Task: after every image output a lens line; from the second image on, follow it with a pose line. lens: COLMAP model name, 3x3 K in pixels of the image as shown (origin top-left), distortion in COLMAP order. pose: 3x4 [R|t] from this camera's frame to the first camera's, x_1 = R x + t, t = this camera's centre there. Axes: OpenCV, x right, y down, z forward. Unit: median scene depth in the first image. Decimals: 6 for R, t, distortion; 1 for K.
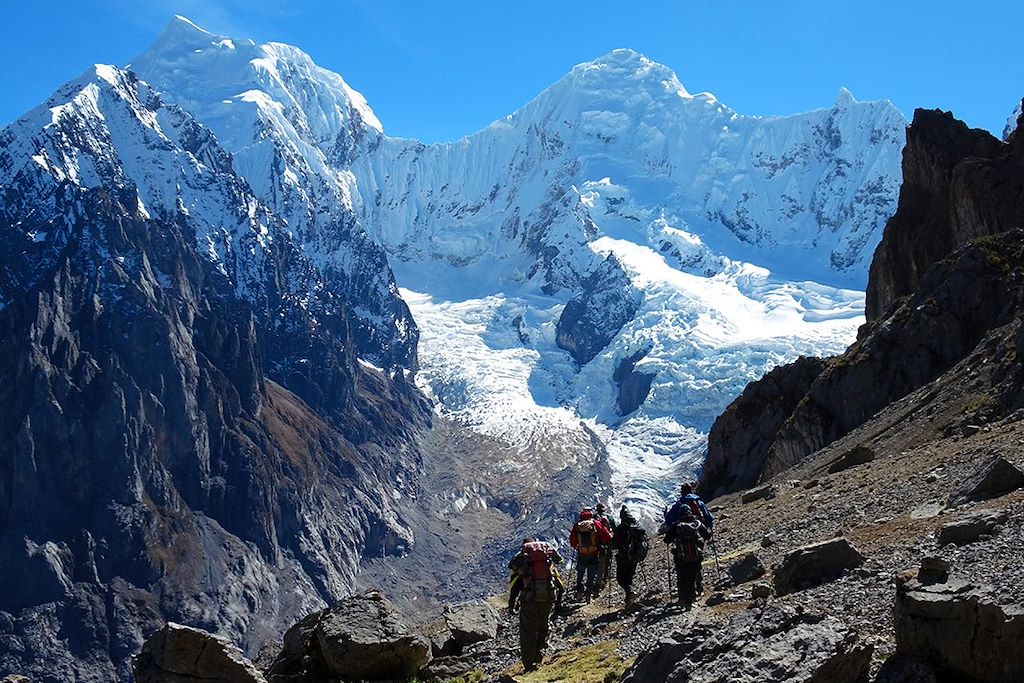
lens RADIAL K [[771.1, 0, 512.0], [0, 771.1, 341.5], [0, 0, 1]] dist [0.005104, -0.003878]
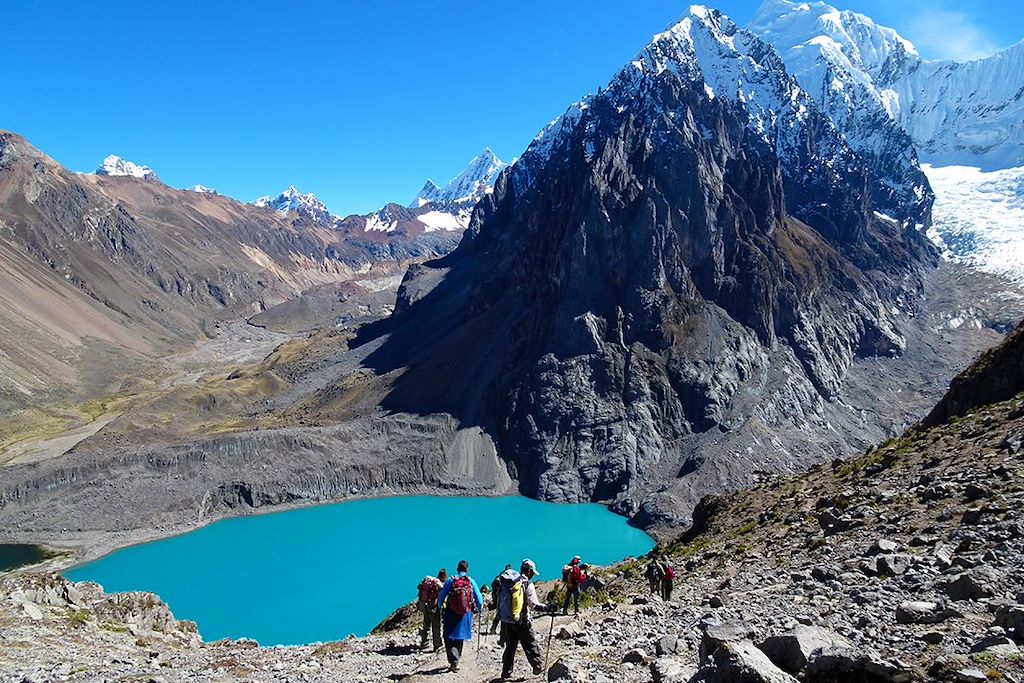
lens RADIAL K [[835.3, 0, 540.9], [0, 835.3, 313.3], [0, 0, 1]] dist [0.040135, -0.003146]
pose [[0.877545, 0.080967, -0.472609, -0.016843], [0.046789, 0.966477, 0.252456, -0.150795], [0.477206, -0.243654, 0.844338, -0.353369]]
